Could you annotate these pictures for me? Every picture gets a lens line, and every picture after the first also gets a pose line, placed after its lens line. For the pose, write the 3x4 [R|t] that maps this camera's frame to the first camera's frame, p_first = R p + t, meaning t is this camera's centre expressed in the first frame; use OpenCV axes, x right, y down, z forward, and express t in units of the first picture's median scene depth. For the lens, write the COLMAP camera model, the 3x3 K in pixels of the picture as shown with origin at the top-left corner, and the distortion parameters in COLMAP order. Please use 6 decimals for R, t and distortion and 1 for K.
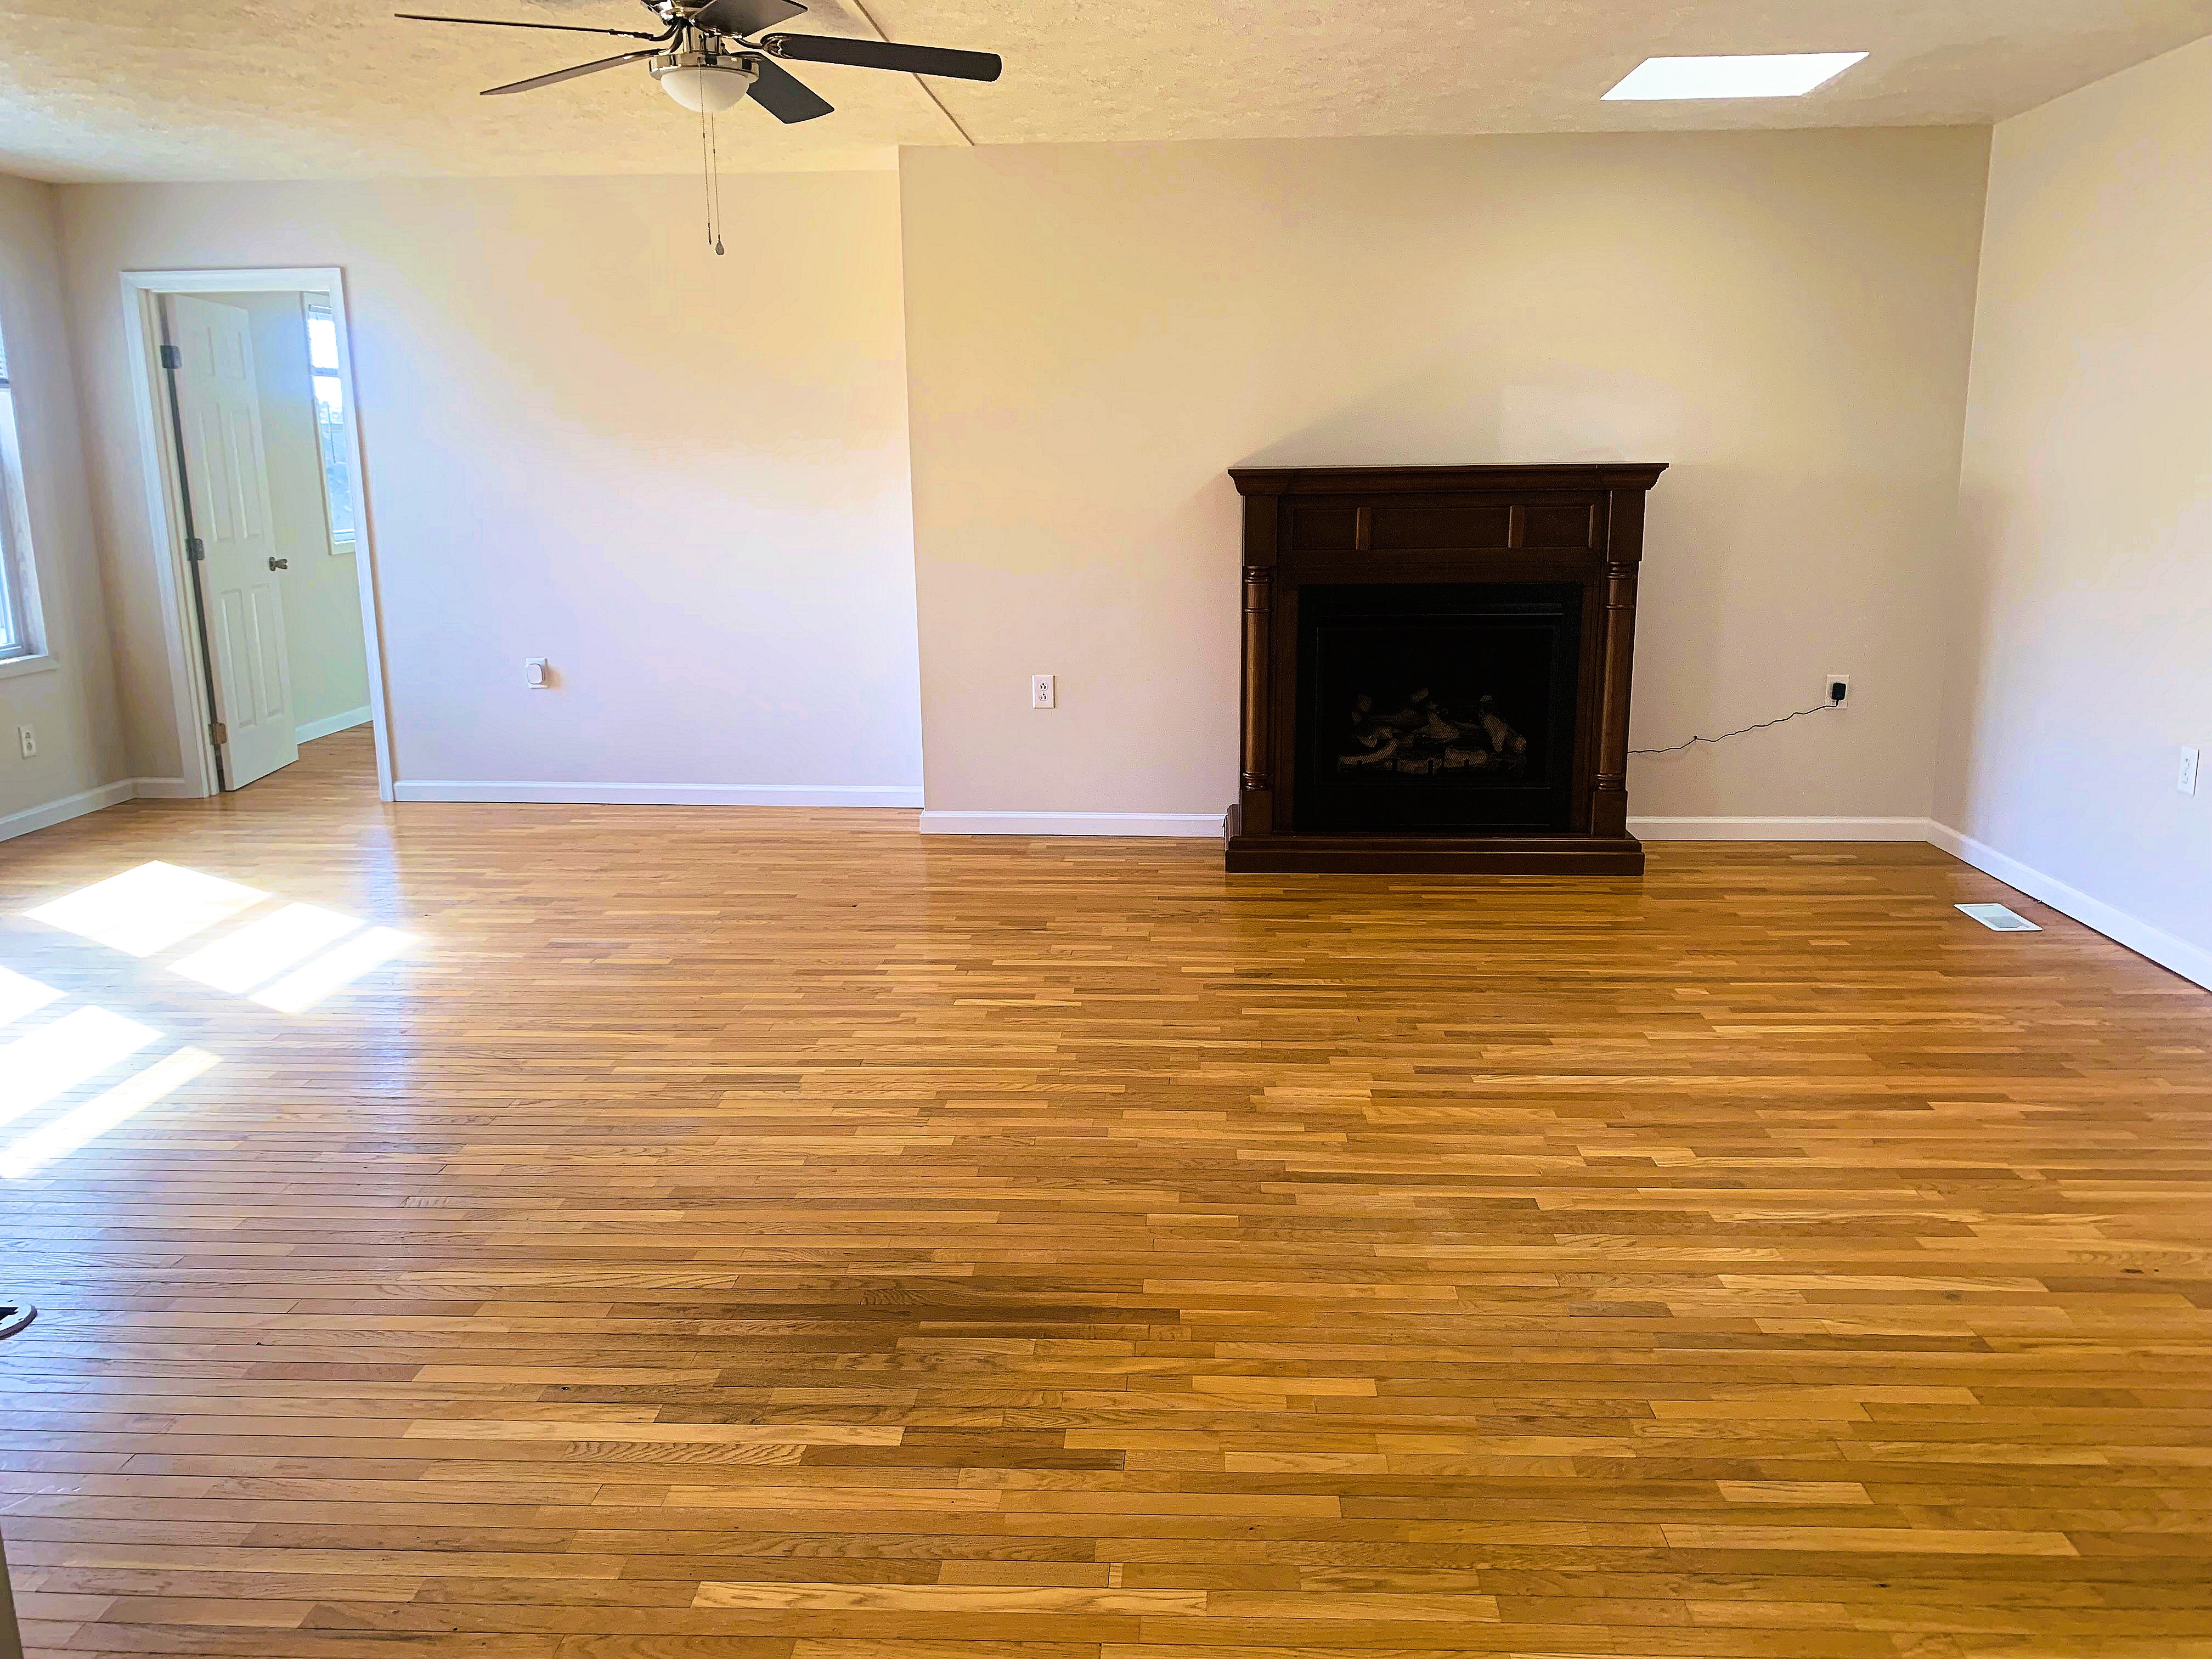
lens RADIAL K [[1713.7, 0, 1121.1], [0, 1713.7, 828.6], [0, 0, 1]] dist [0.045952, -0.060283]
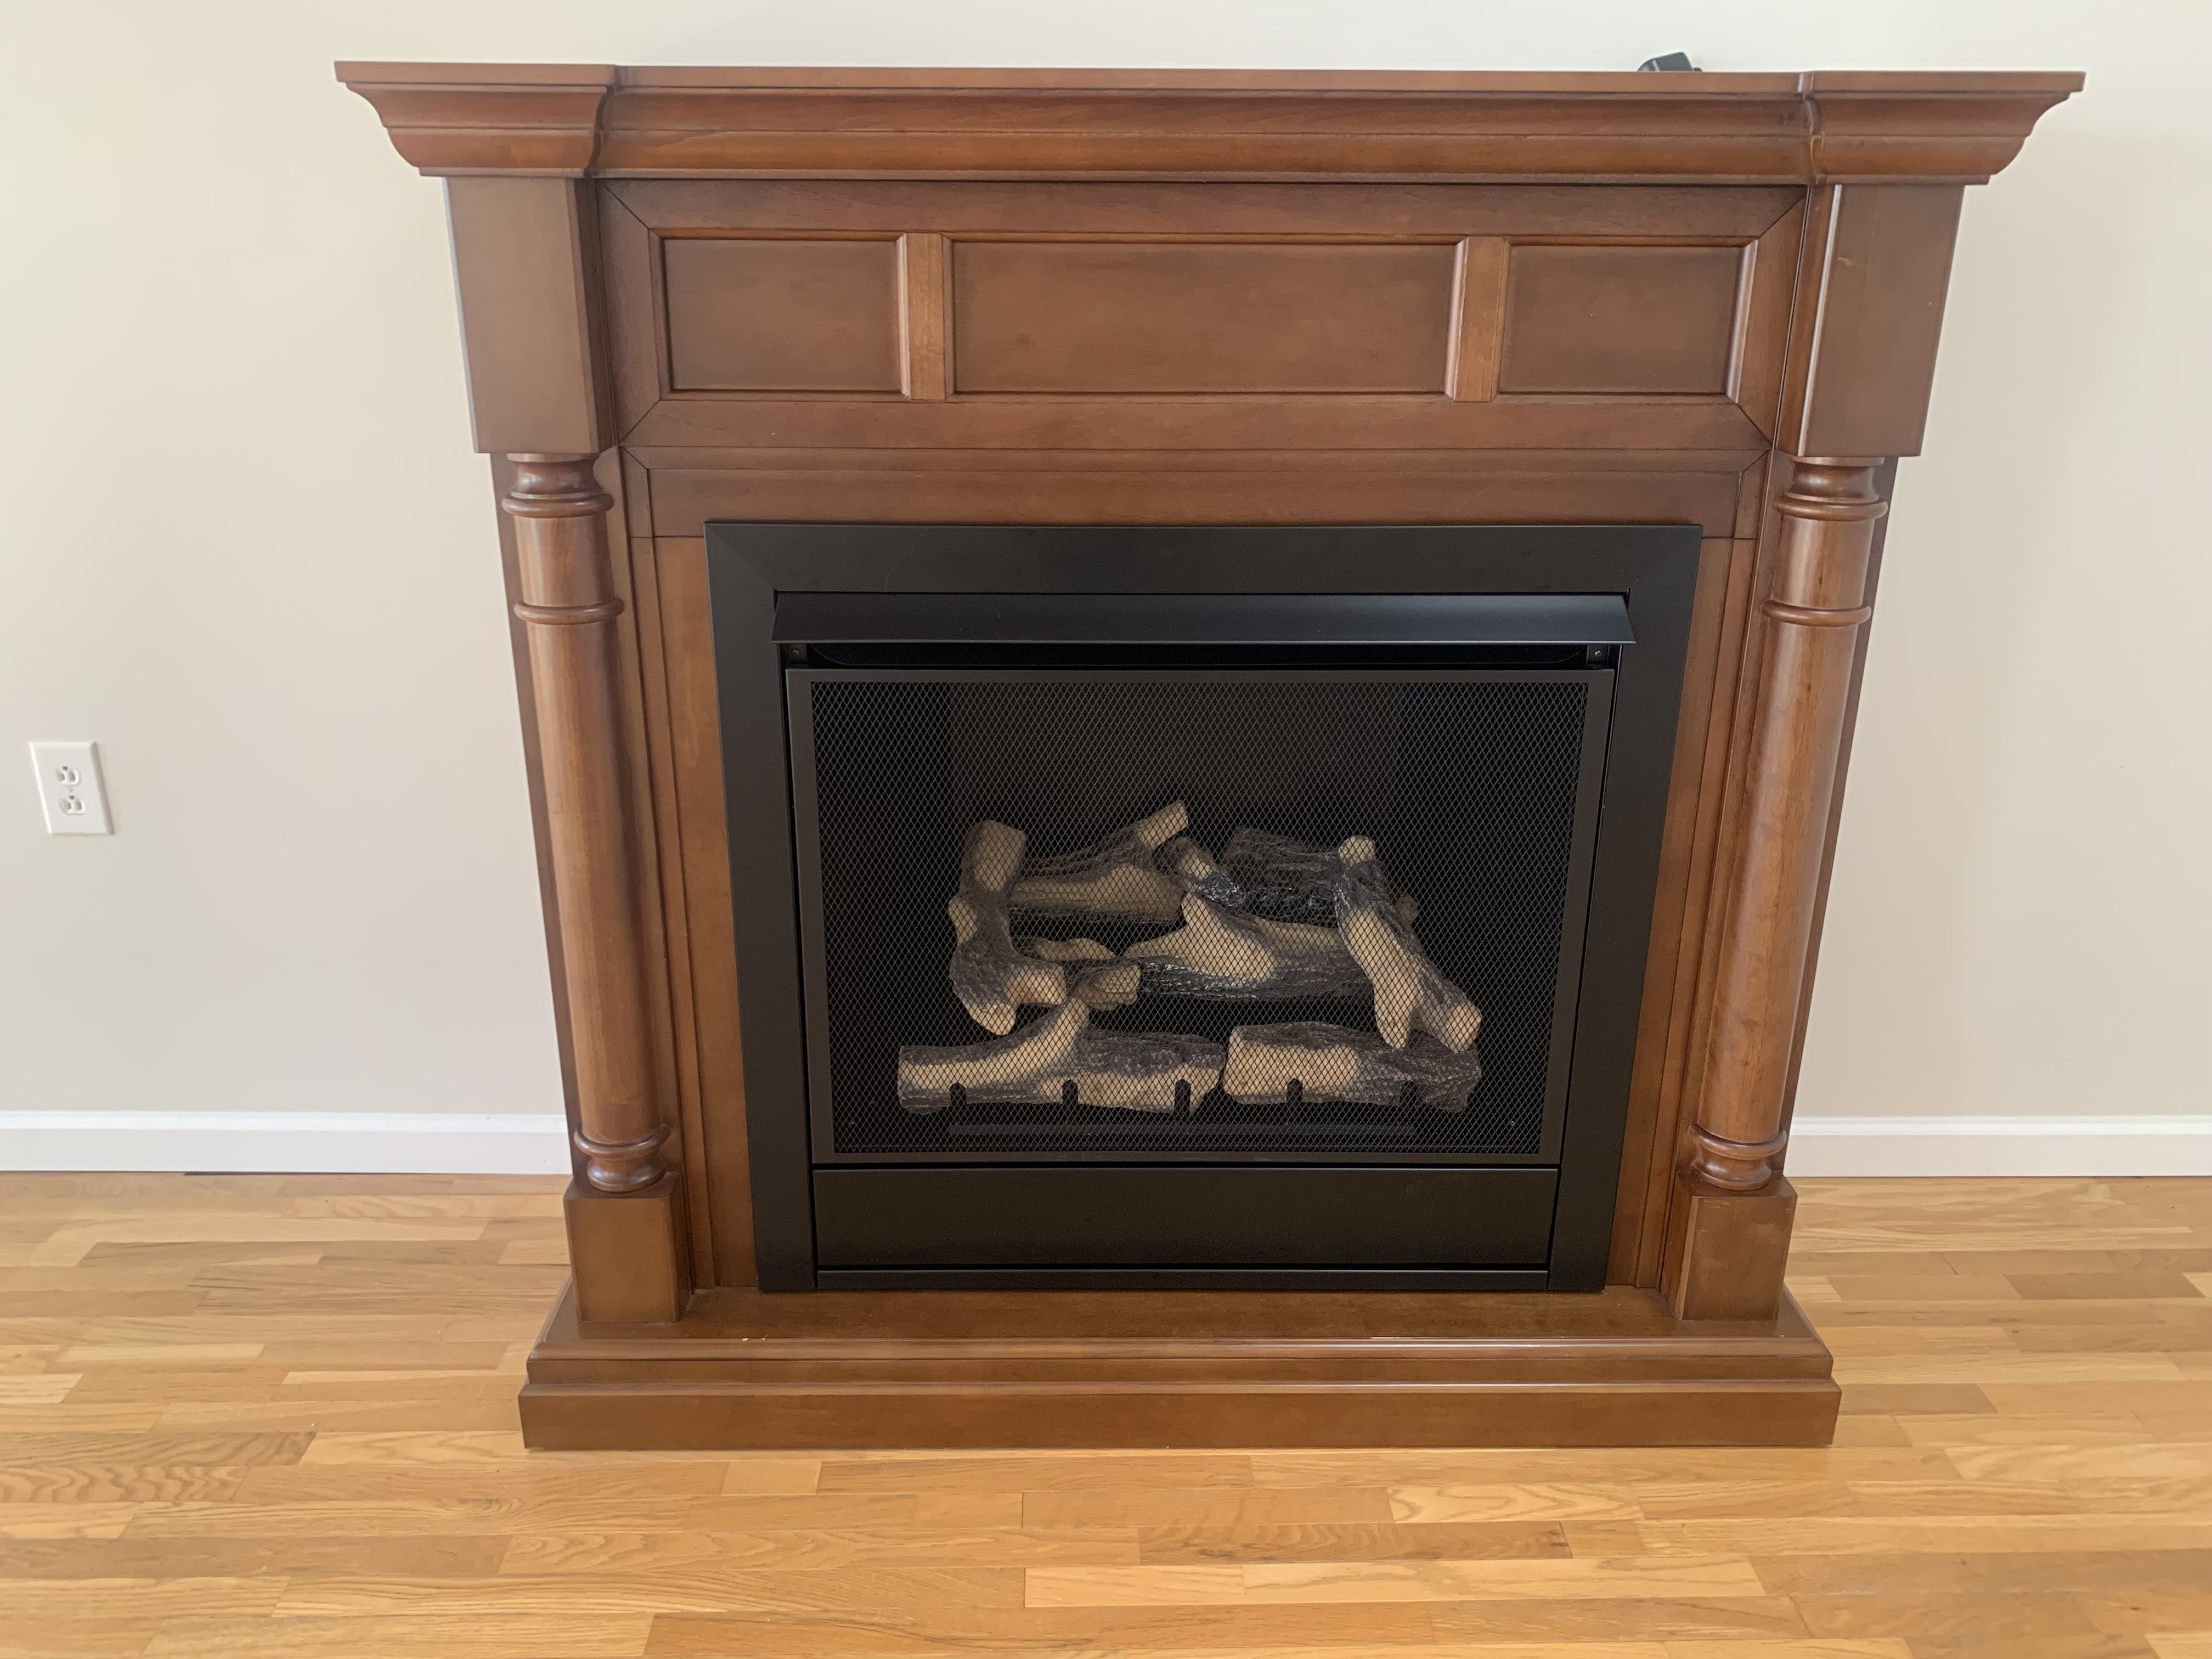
lens RADIAL K [[1713.7, 0, 1100.9], [0, 1713.7, 823.0], [0, 0, 1]] dist [0.045952, -0.060283]
pose [[0.996542, -0.015761, 0.081581, 0.186402], [0.004280, 0.990278, 0.139037, -0.172225], [-0.082979, -0.138207, 0.986921, 0.925239]]
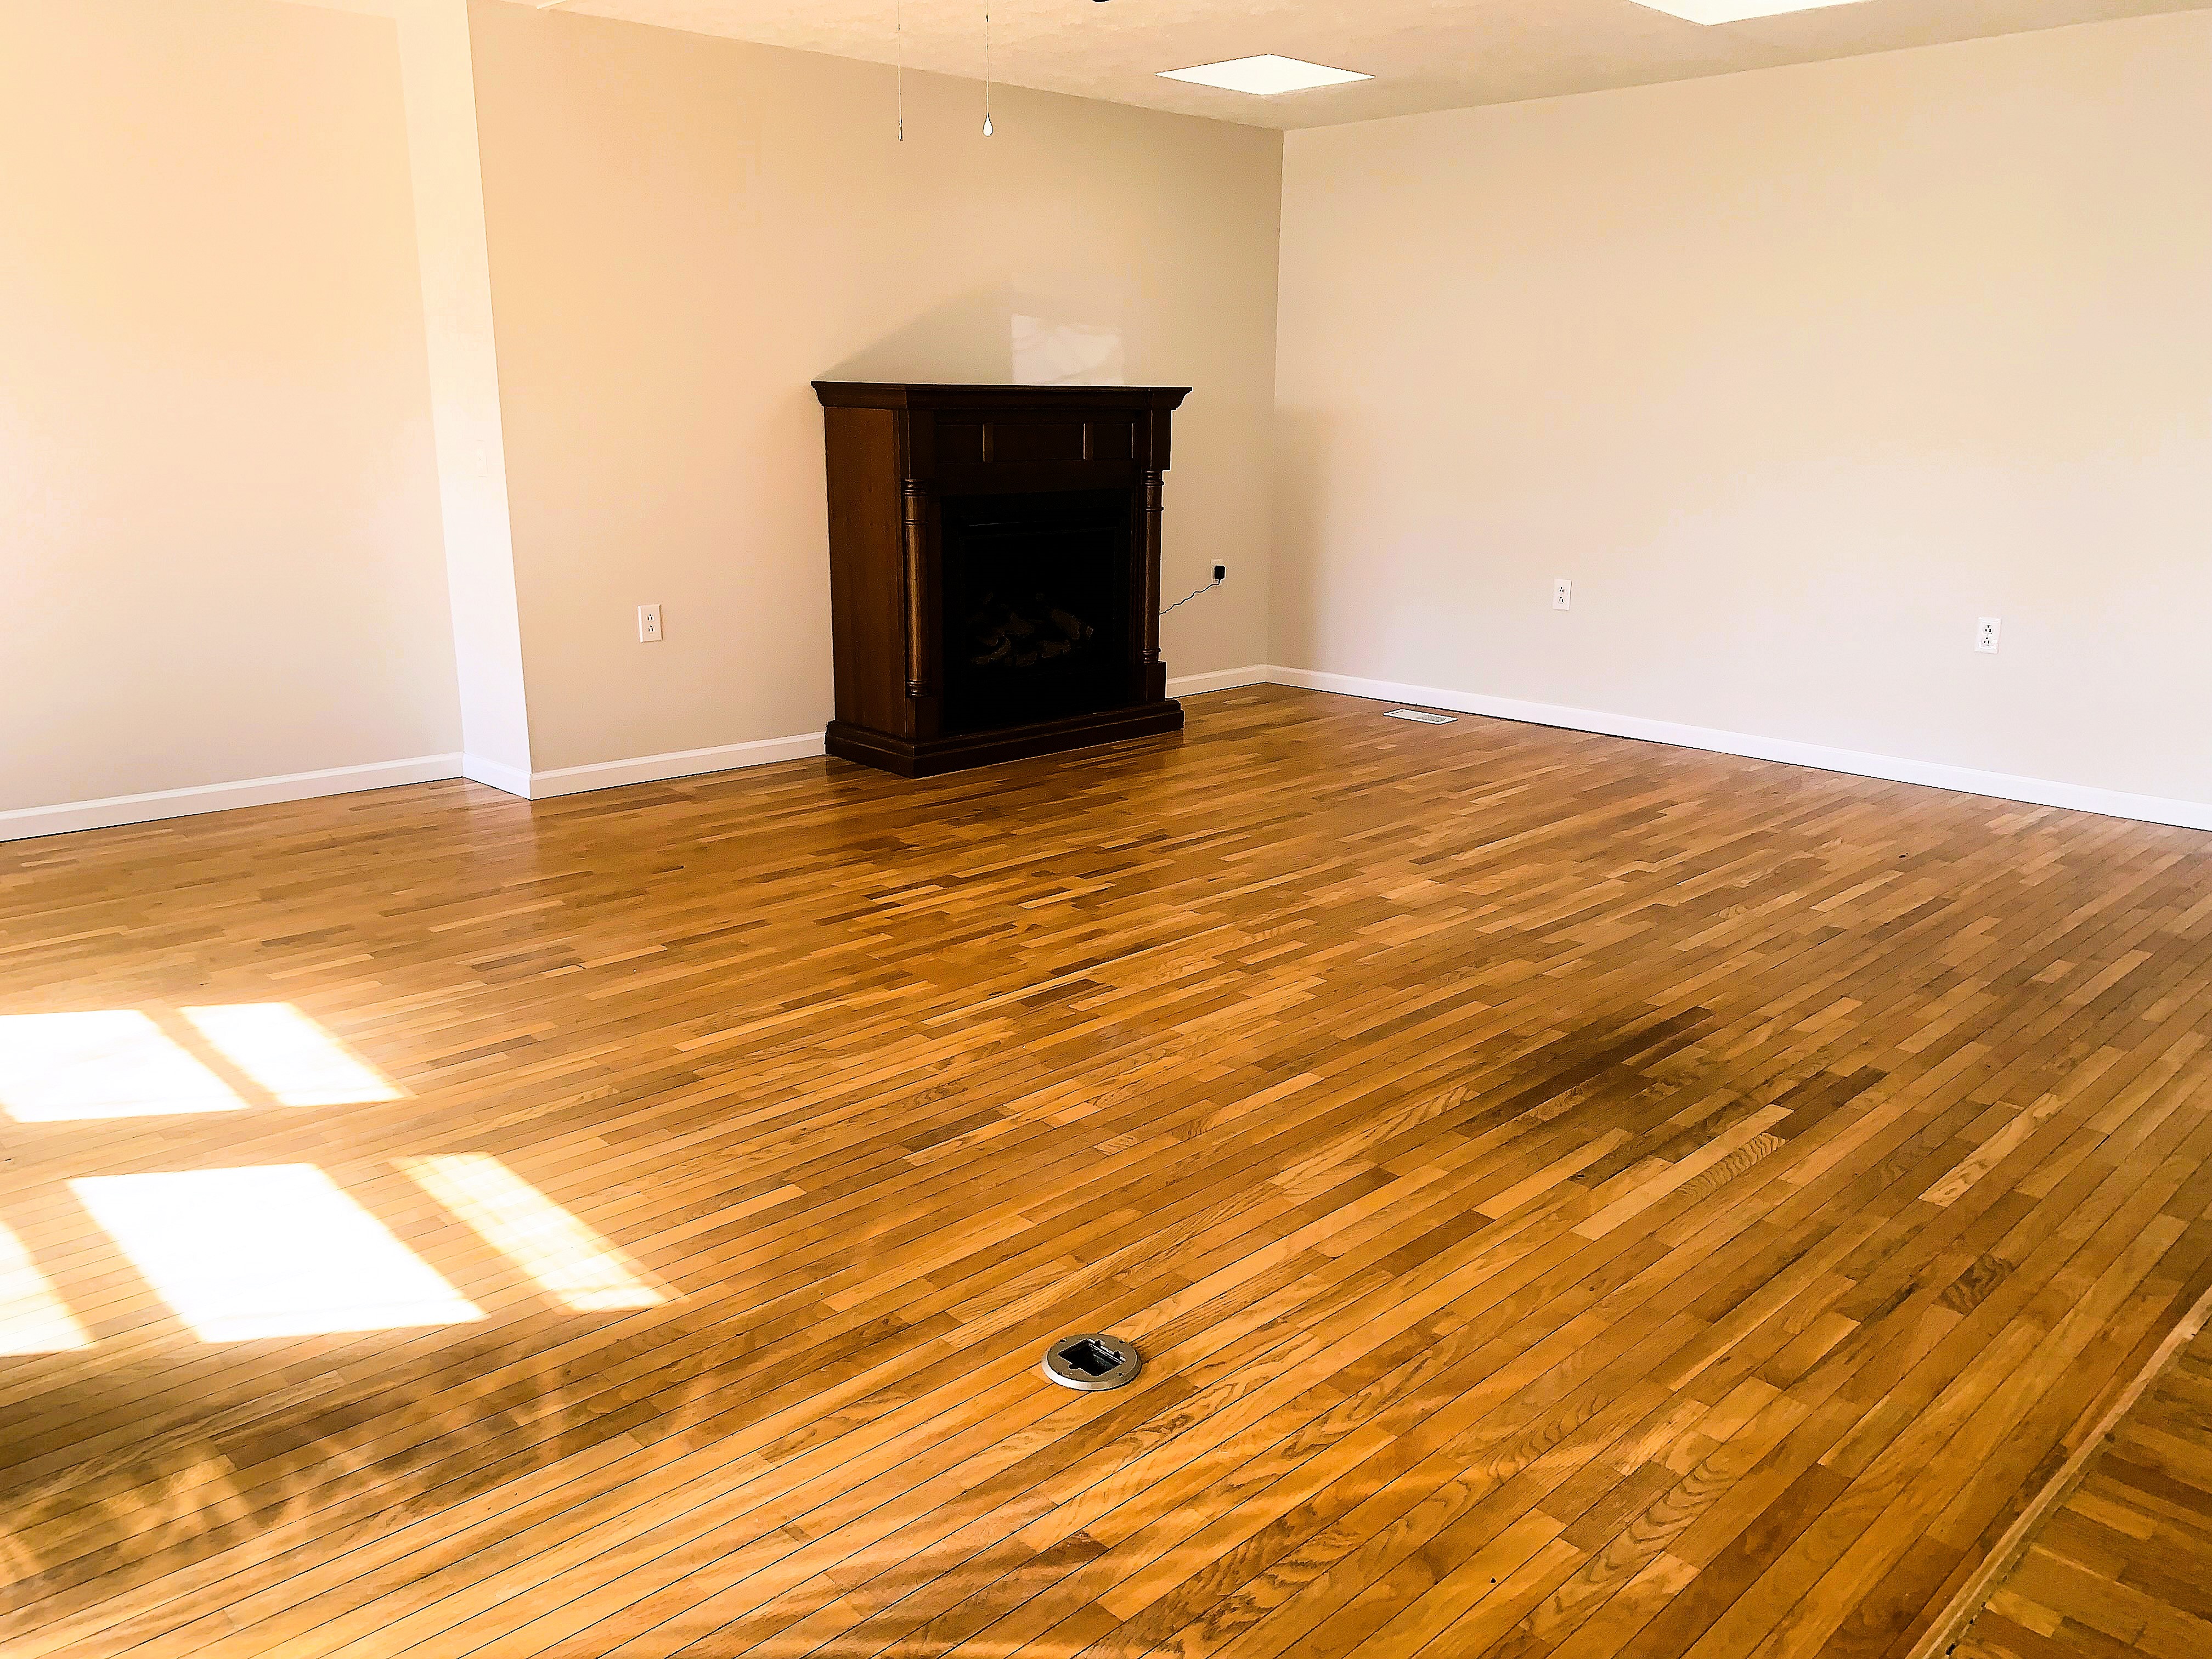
lens RADIAL K [[1713.7, 0, 1128.8], [0, 1713.7, 835.1], [0, 0, 1]] dist [0.045952, -0.060283]
pose [[0.663060, -0.170867, 0.728805, -0.814664], [0.143836, 0.984540, 0.099963, -0.034064], [-0.734618, 0.038547, 0.677385, 0.271641]]
